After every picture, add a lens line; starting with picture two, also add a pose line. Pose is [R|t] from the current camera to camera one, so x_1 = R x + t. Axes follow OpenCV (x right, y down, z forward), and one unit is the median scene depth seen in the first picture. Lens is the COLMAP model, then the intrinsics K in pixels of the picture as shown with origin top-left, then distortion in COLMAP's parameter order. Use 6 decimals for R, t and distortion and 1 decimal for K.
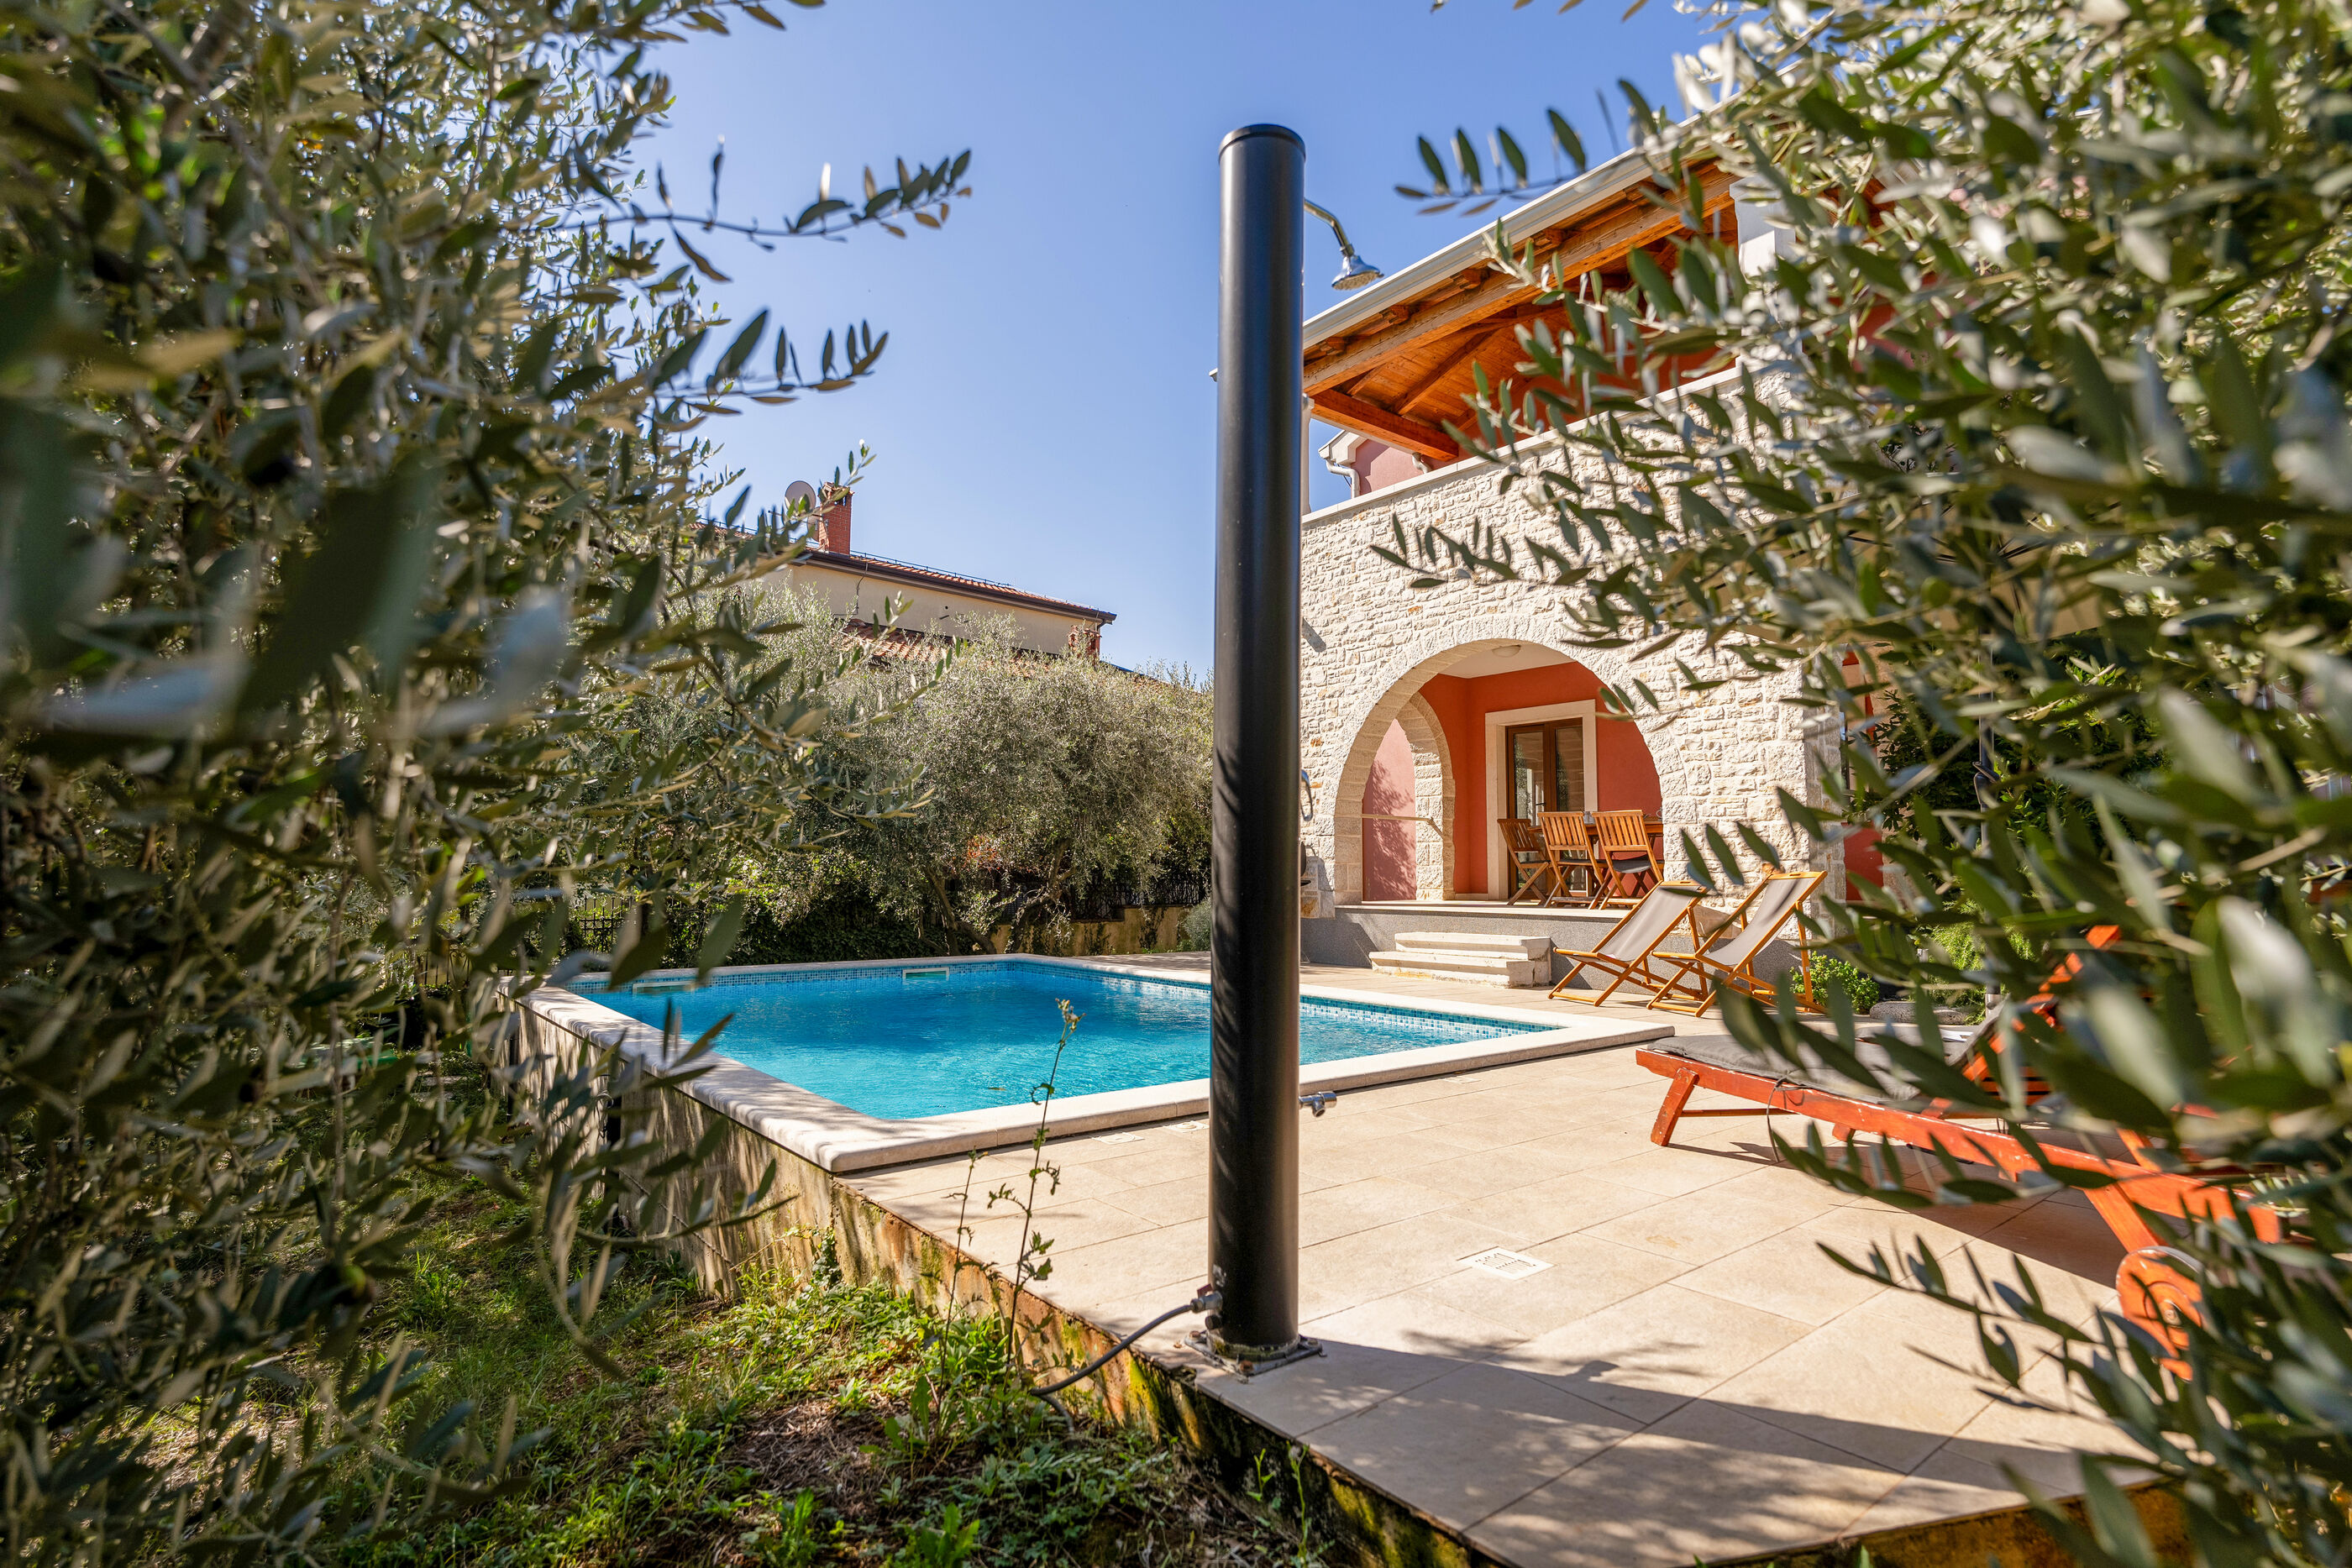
lens RADIAL K [[1170.4, 0, 1100.5], [0, 1170.4, 810.4], [0, 0, 1]] dist [0.000263, 0.000010]
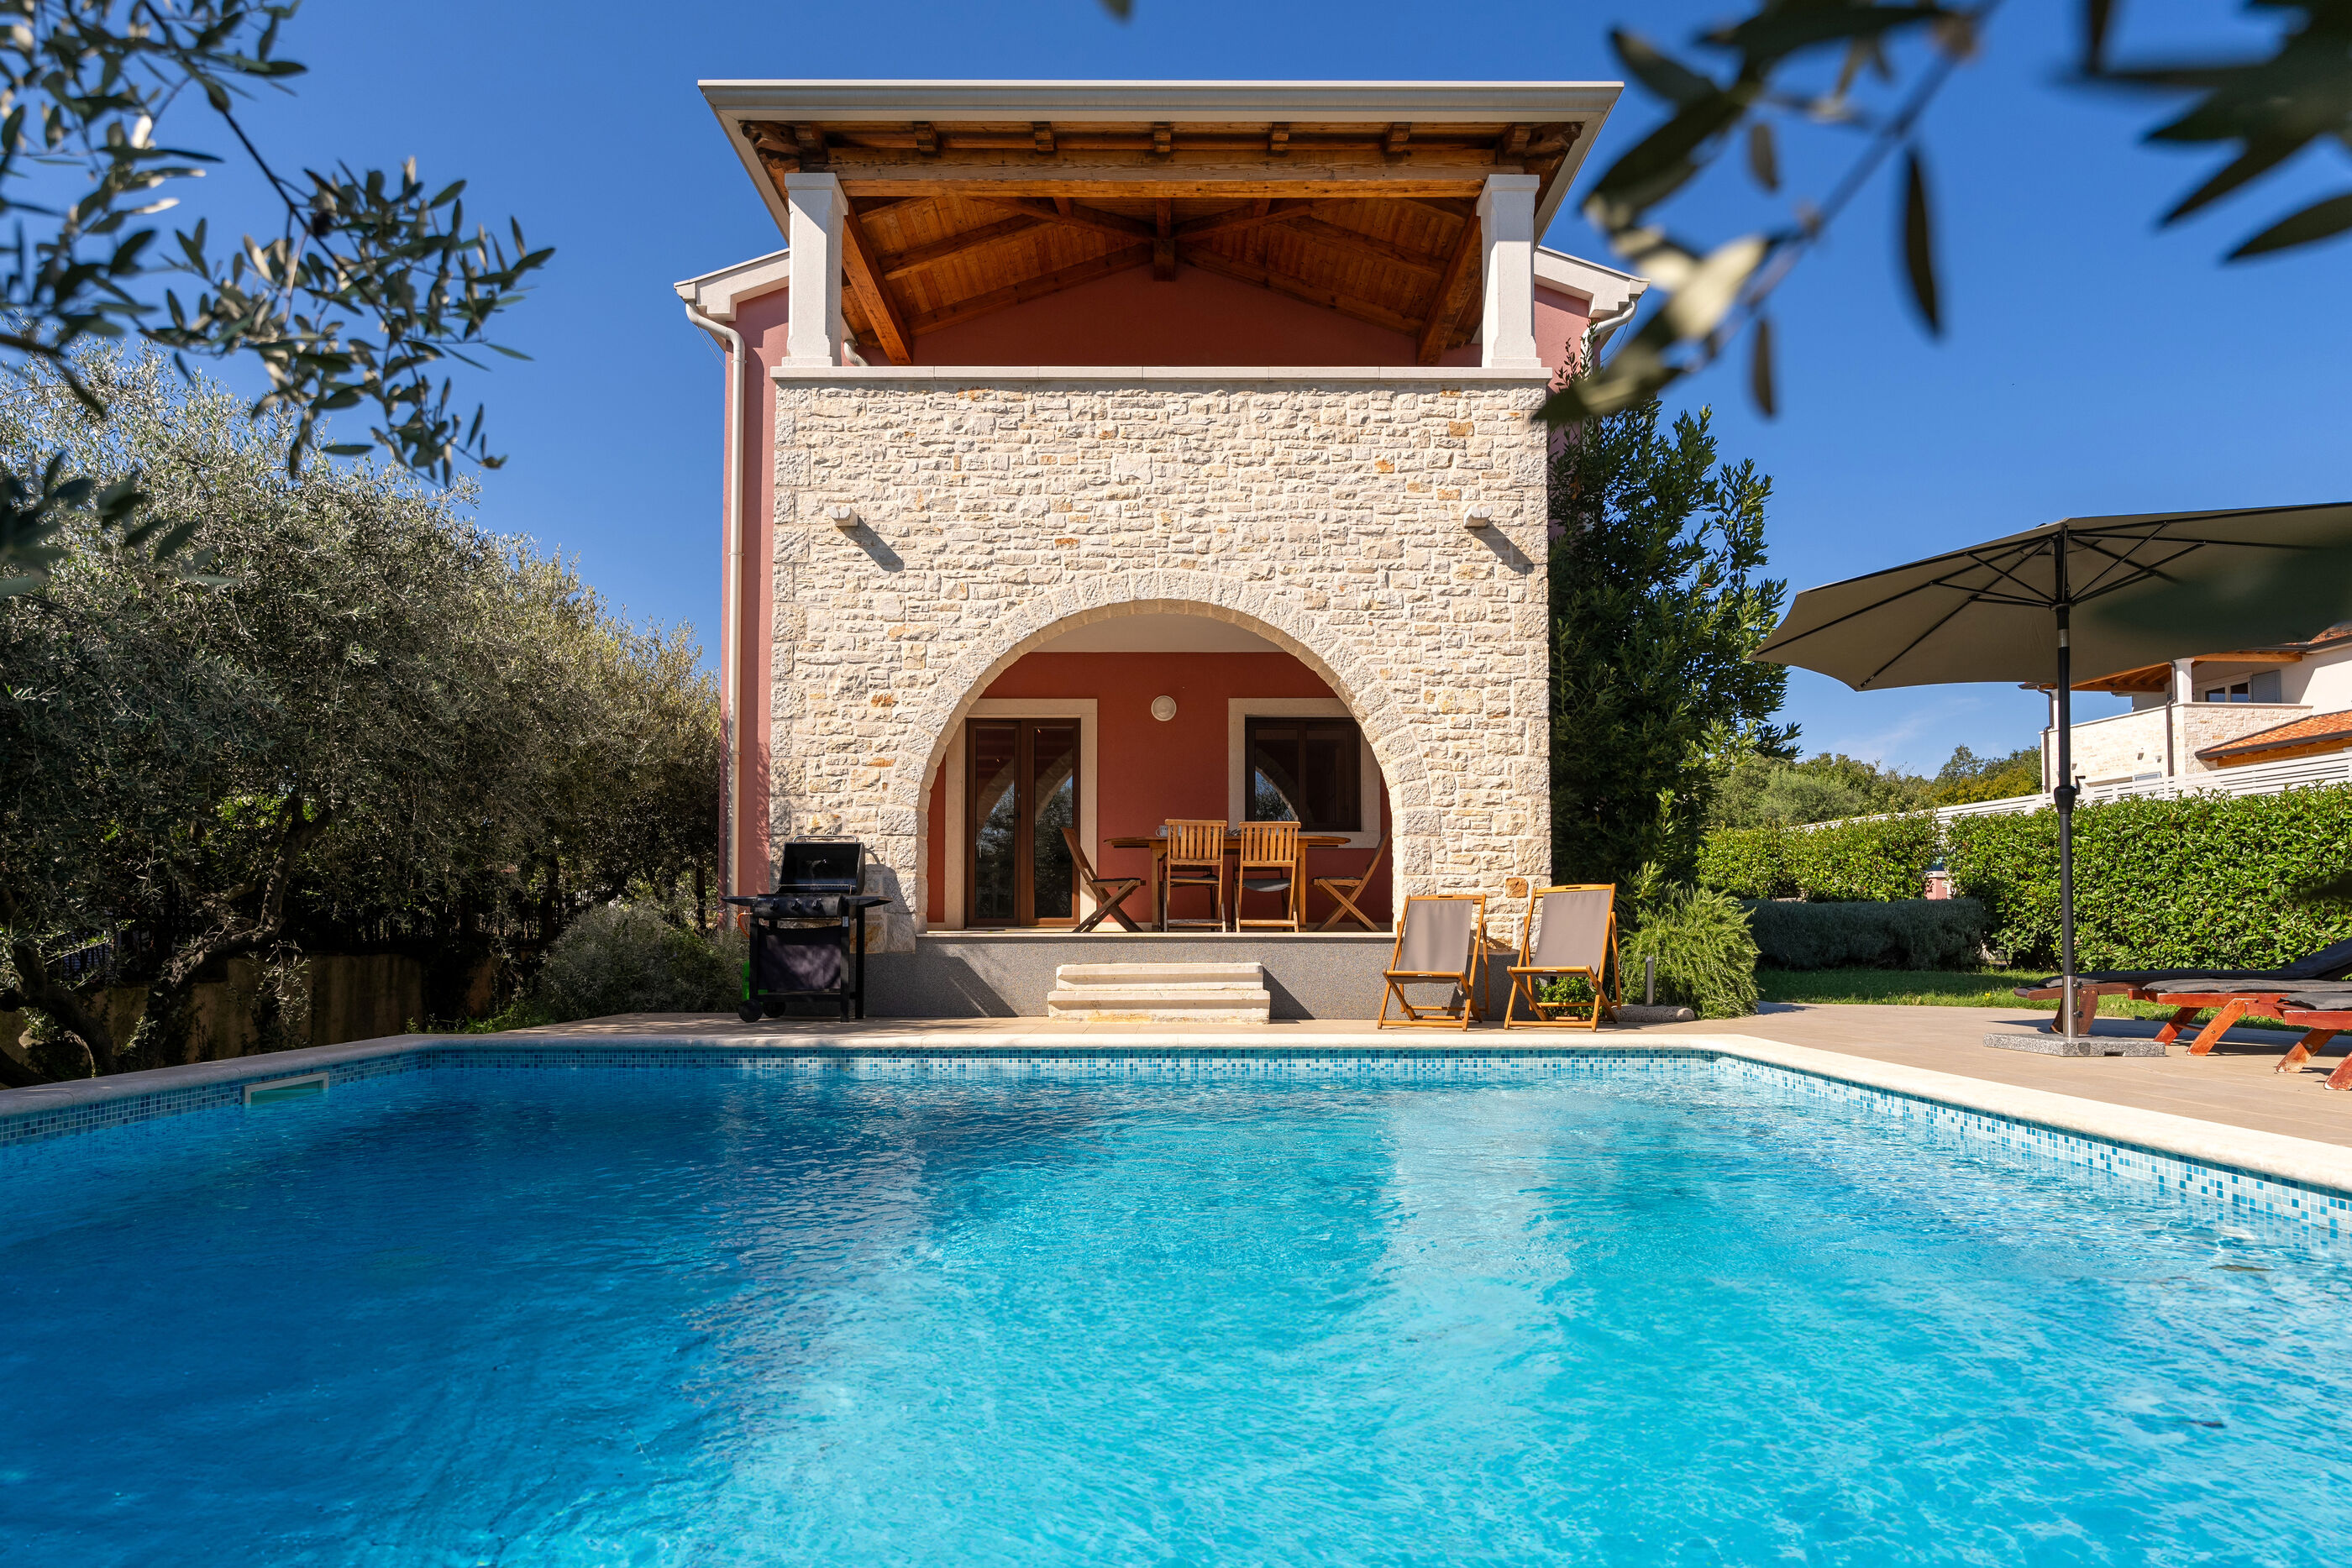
lens RADIAL K [[1234.7, 0, 1177.1], [0, 1234.7, 889.5], [0, 0, 1]] dist [0.000454, -0.000281]
pose [[0.574384, 0.013305, 0.818478, -0.278876], [-0.041274, 0.999067, 0.012724, 0.032639], [-0.817545, -0.041090, 0.574397, 0.388489]]
